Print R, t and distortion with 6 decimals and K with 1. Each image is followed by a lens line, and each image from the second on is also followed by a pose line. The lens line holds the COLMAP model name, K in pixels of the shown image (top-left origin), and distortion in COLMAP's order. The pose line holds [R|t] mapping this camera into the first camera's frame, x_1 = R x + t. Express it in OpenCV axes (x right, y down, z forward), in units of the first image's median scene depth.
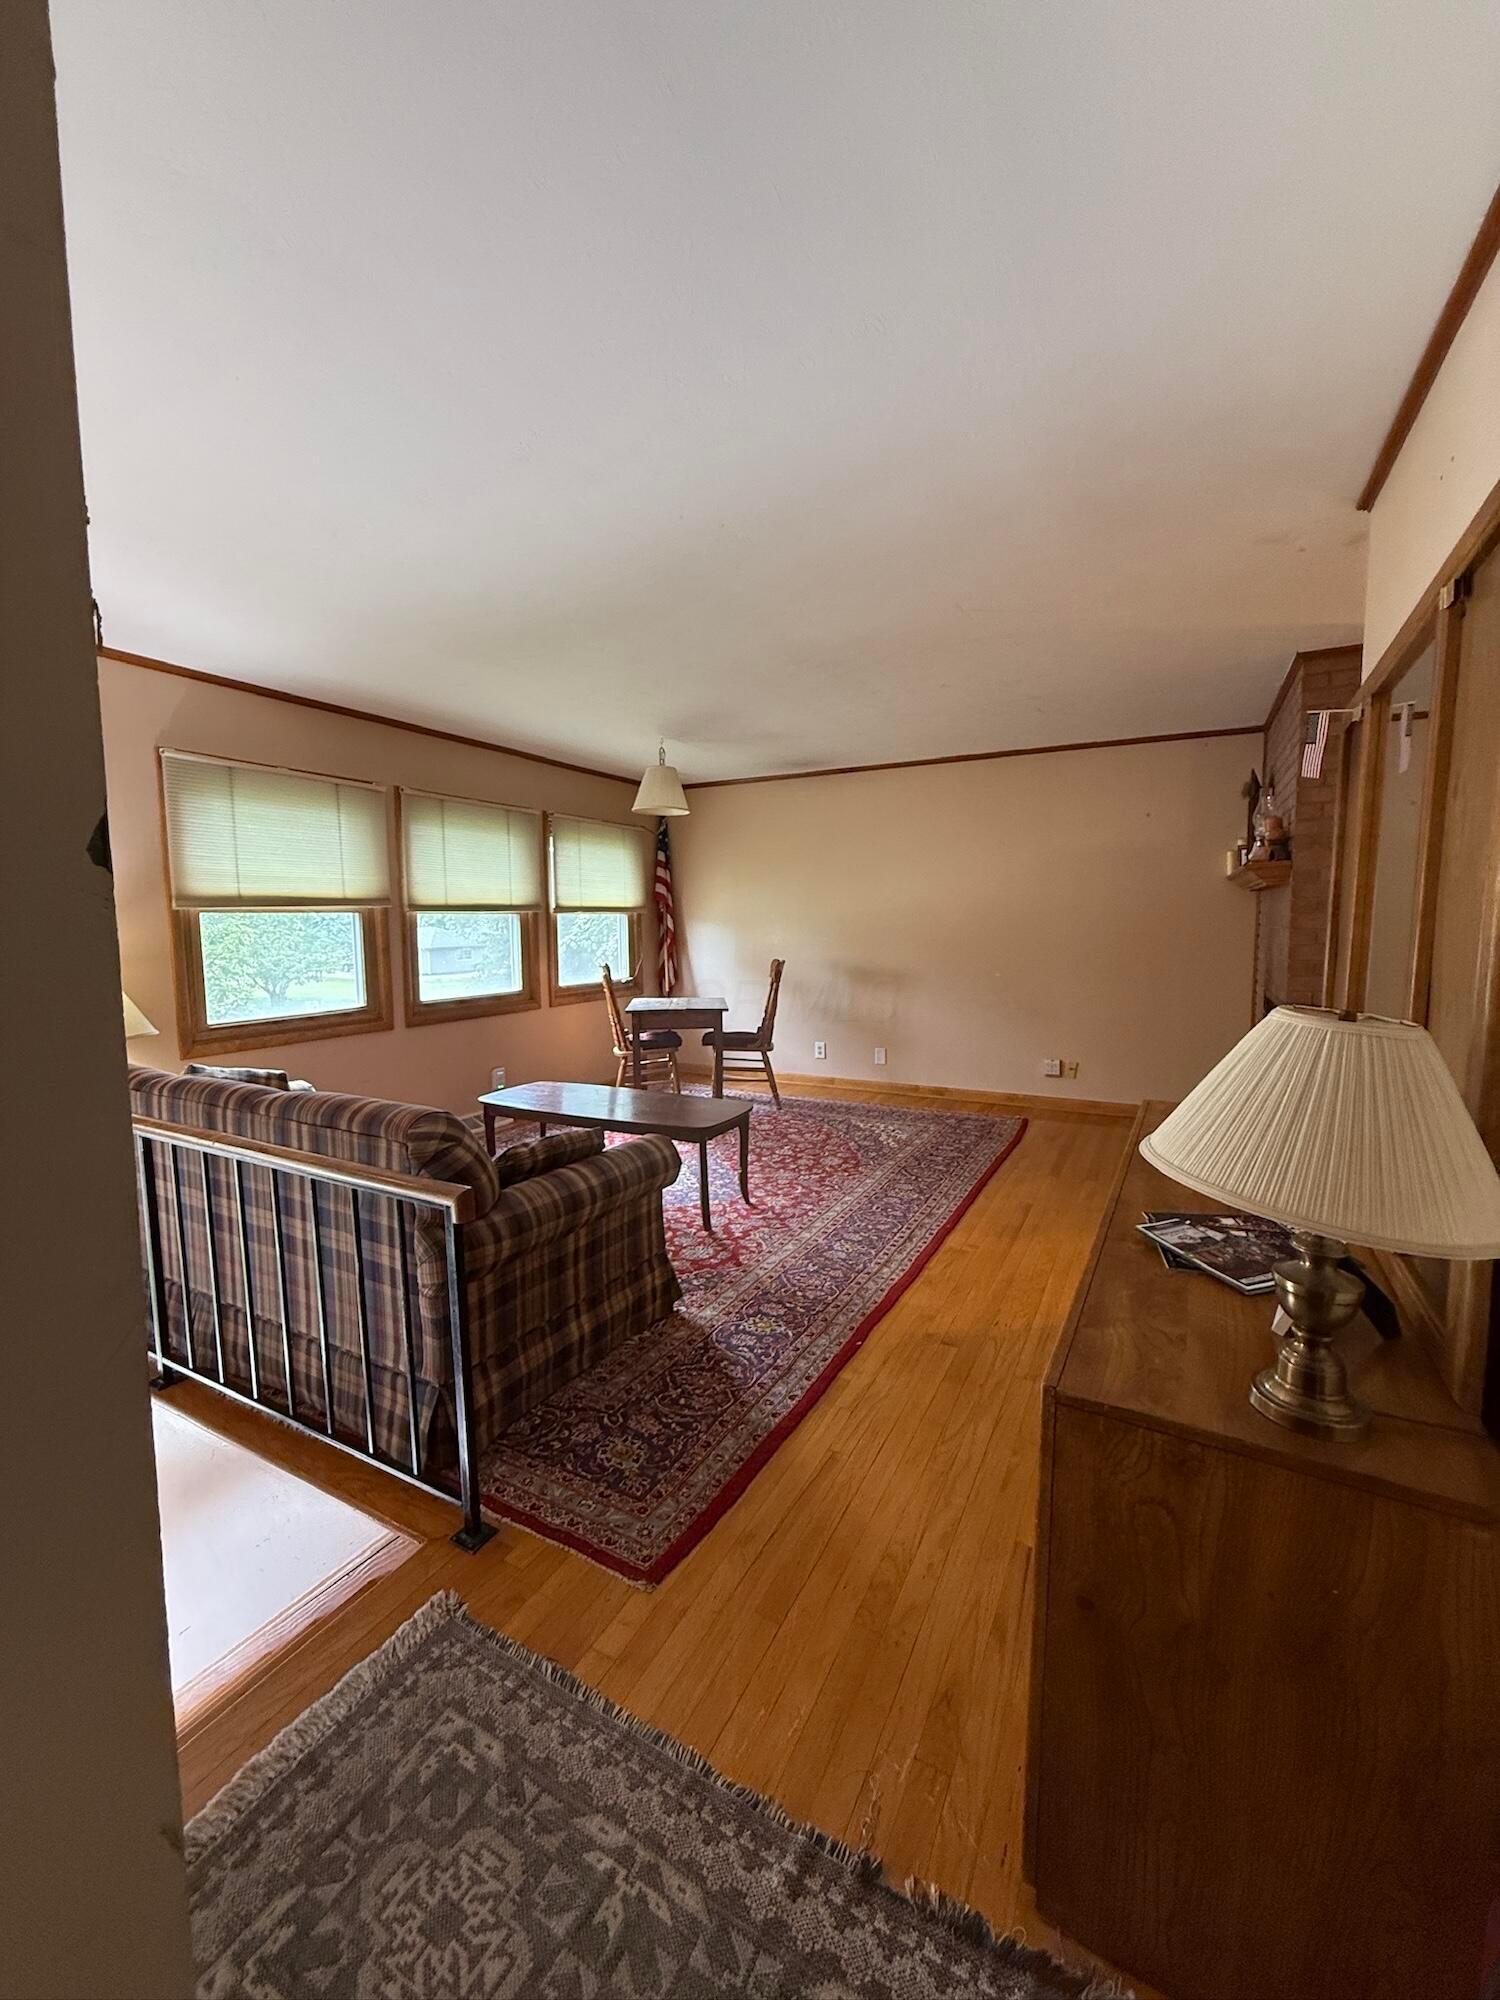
lens RADIAL K [[801.2, 0, 750.0], [0, 801.2, 1000.0], [0, 0, 1]] dist [0.001353, 0.000419]
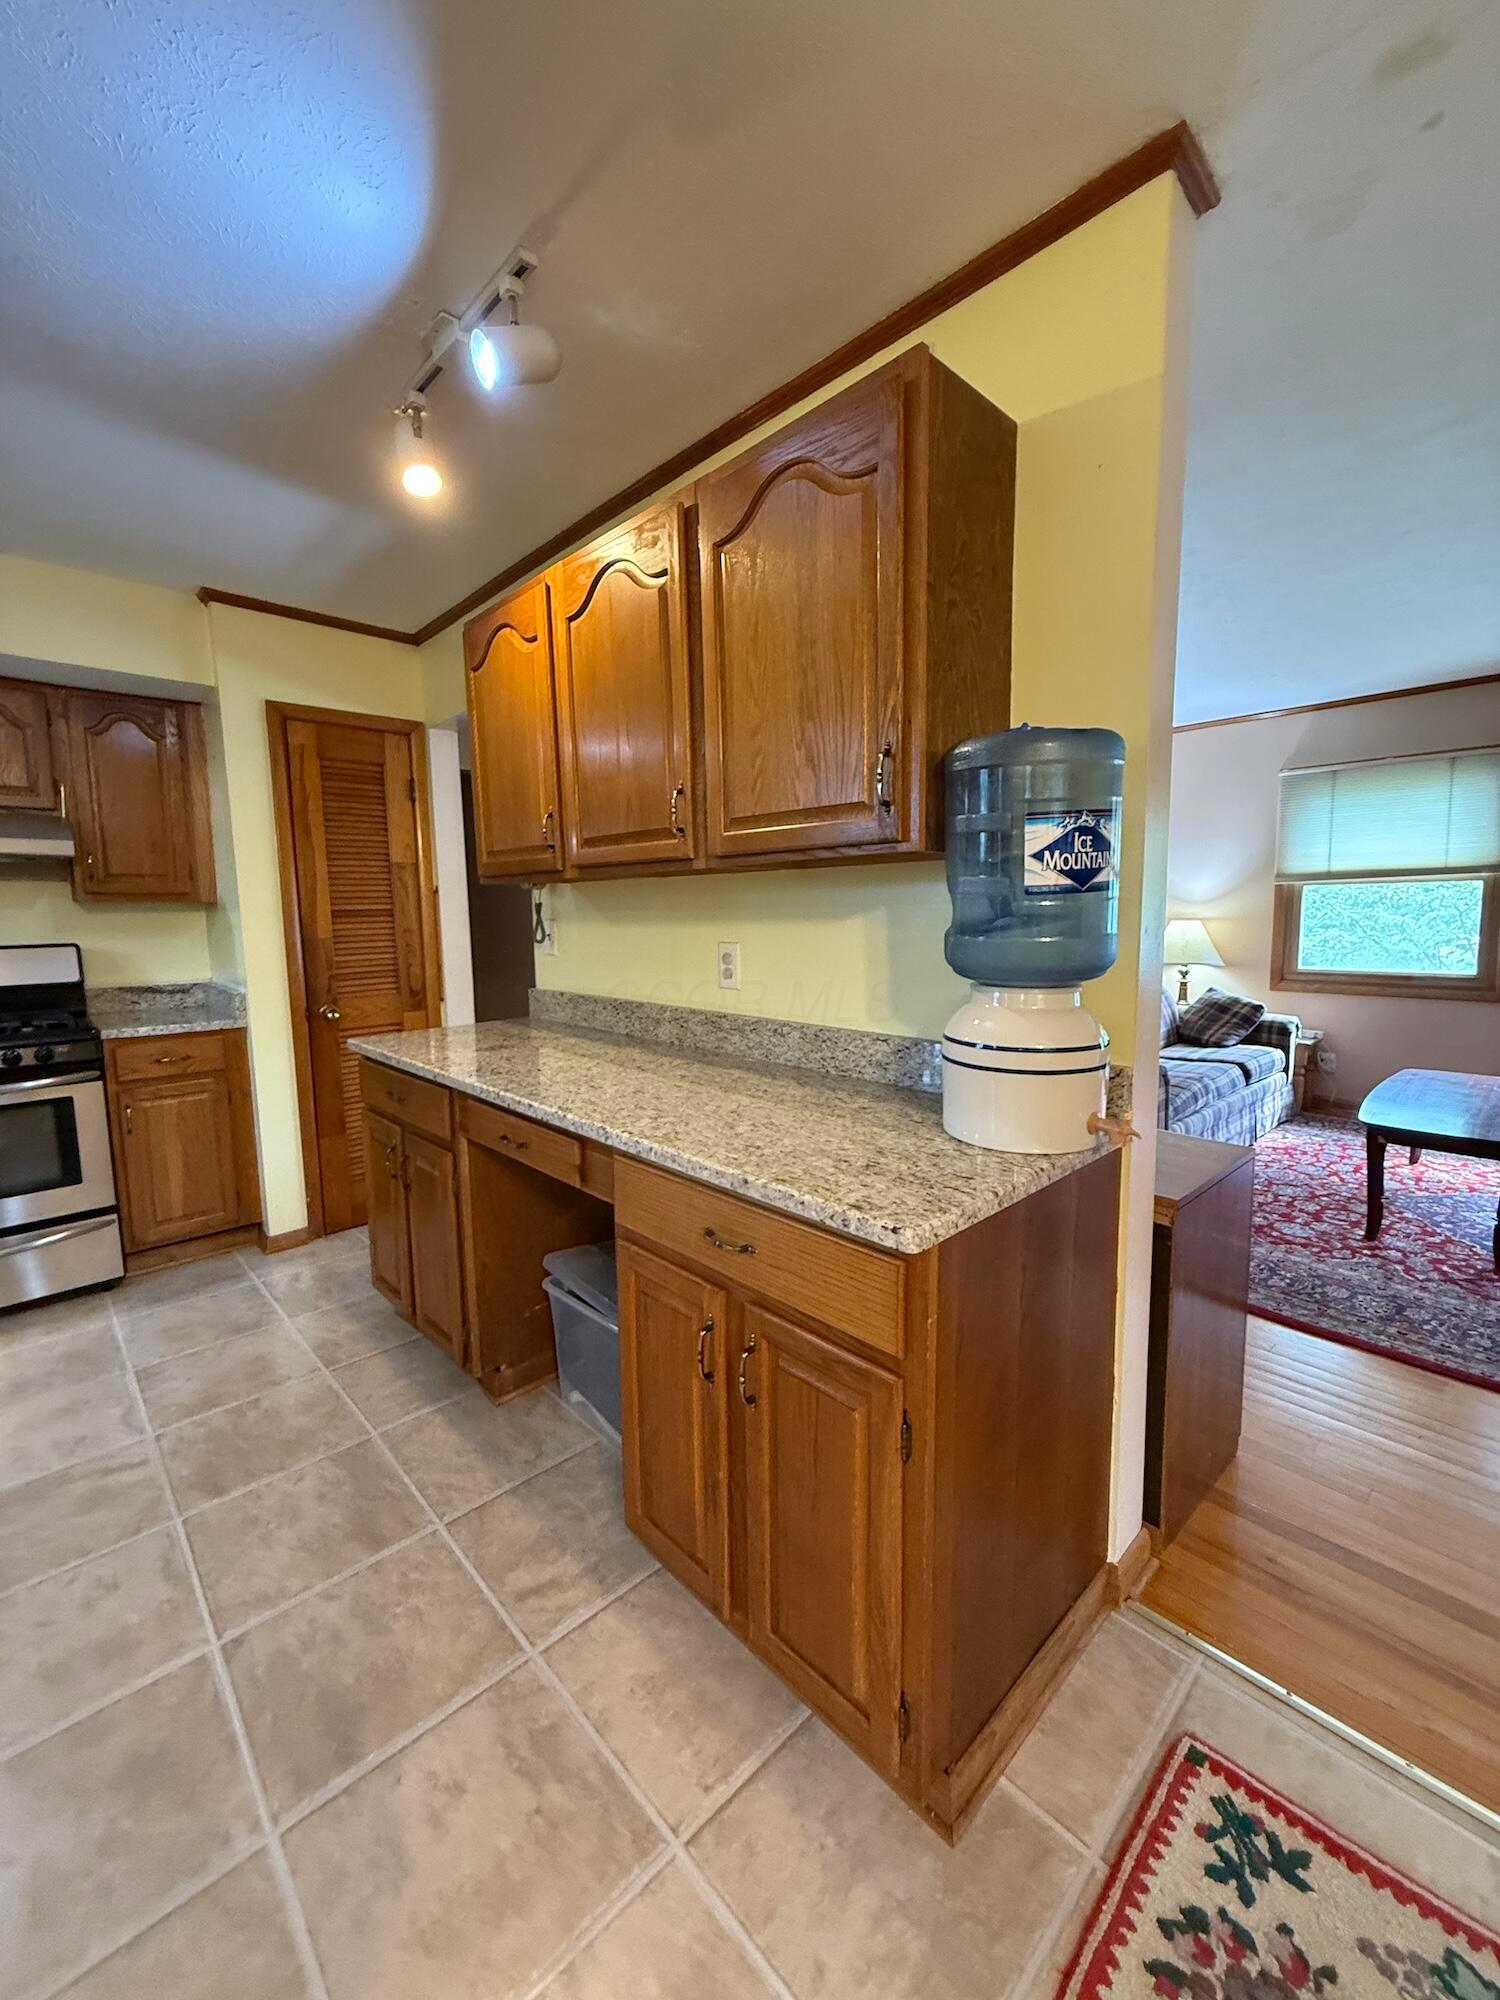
lens RADIAL K [[801.2, 0, 750.0], [0, 801.2, 1000.0], [0, 0, 1]] dist [0.001353, 0.000419]
pose [[-0.324119, 0.117425, -0.938700, 0.681445], [-0.074035, 0.986075, 0.148914, -0.038306], [0.943115, 0.117763, -0.310912, 0.422098]]
